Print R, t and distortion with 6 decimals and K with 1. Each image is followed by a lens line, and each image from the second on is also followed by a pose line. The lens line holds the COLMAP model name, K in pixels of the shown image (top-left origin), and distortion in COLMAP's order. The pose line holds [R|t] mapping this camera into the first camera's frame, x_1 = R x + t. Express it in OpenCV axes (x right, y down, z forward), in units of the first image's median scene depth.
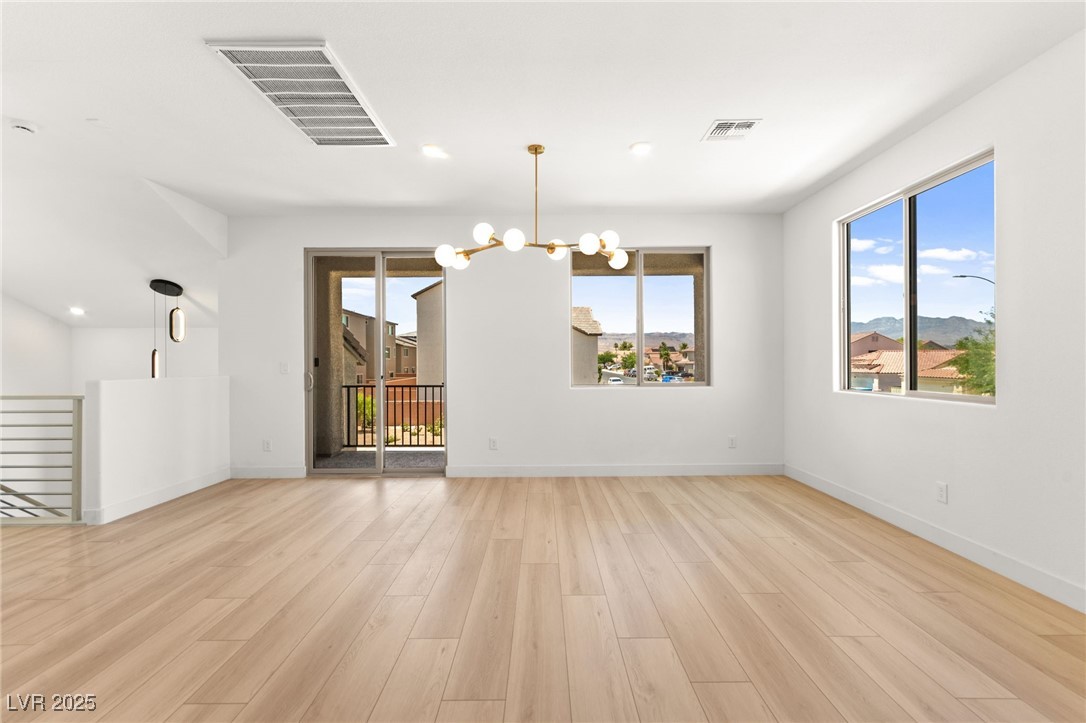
lens RADIAL K [[483.4, 0, 536.0], [0, 483.4, 363.1], [0, 0, 1]] dist [0.003203, 0.000032]
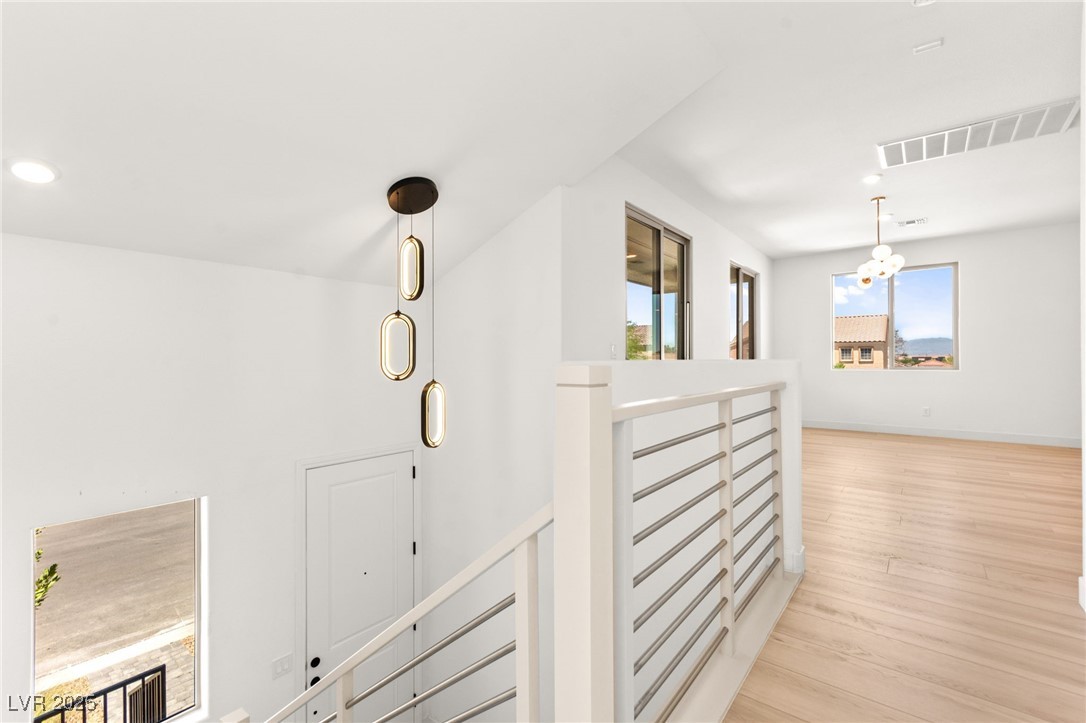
lens RADIAL K [[483.4, 0, 536.0], [0, 483.4, 363.1], [0, 0, 1]] dist [0.003203, 0.000032]
pose [[0.623002, 0.000991, 0.782219, -1.184777], [-0.001995, 0.999998, 0.000321, 0.029926], [-0.782217, -0.001761, 0.623003, 0.611036]]
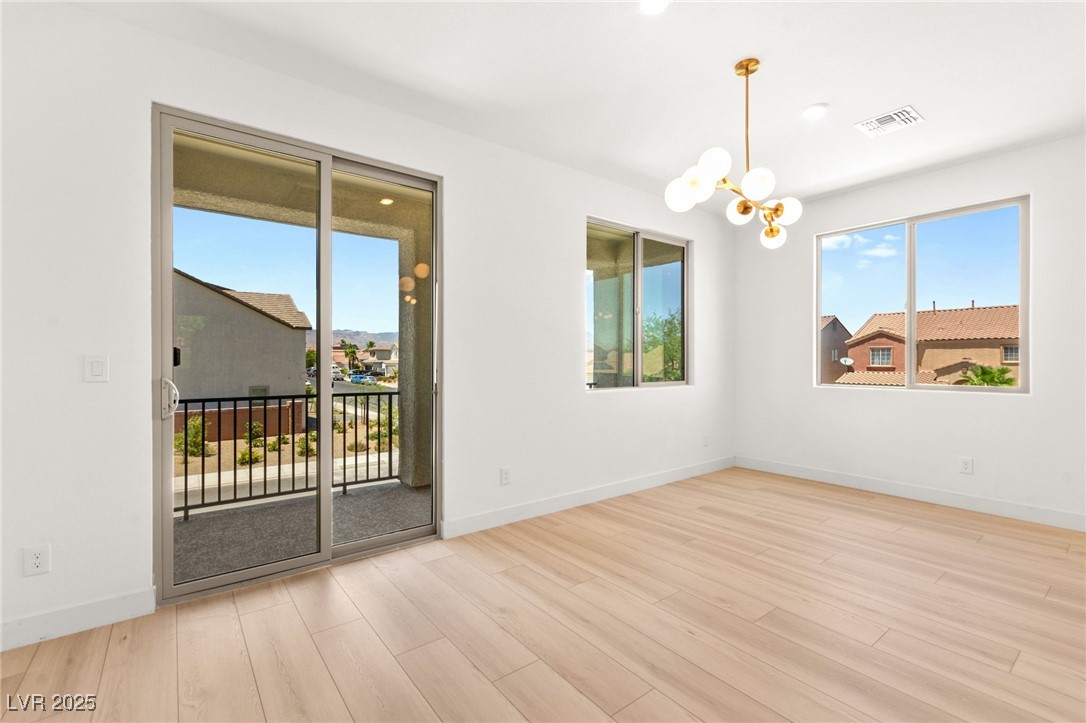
lens RADIAL K [[483.4, 0, 536.0], [0, 483.4, 363.1], [0, 0, 1]] dist [0.003203, 0.000032]
pose [[0.786371, 0.000121, 0.617754, -0.479697], [-0.001623, 0.999997, 0.001869, 0.002821], [-0.617752, -0.002472, 0.786369, 0.426048]]
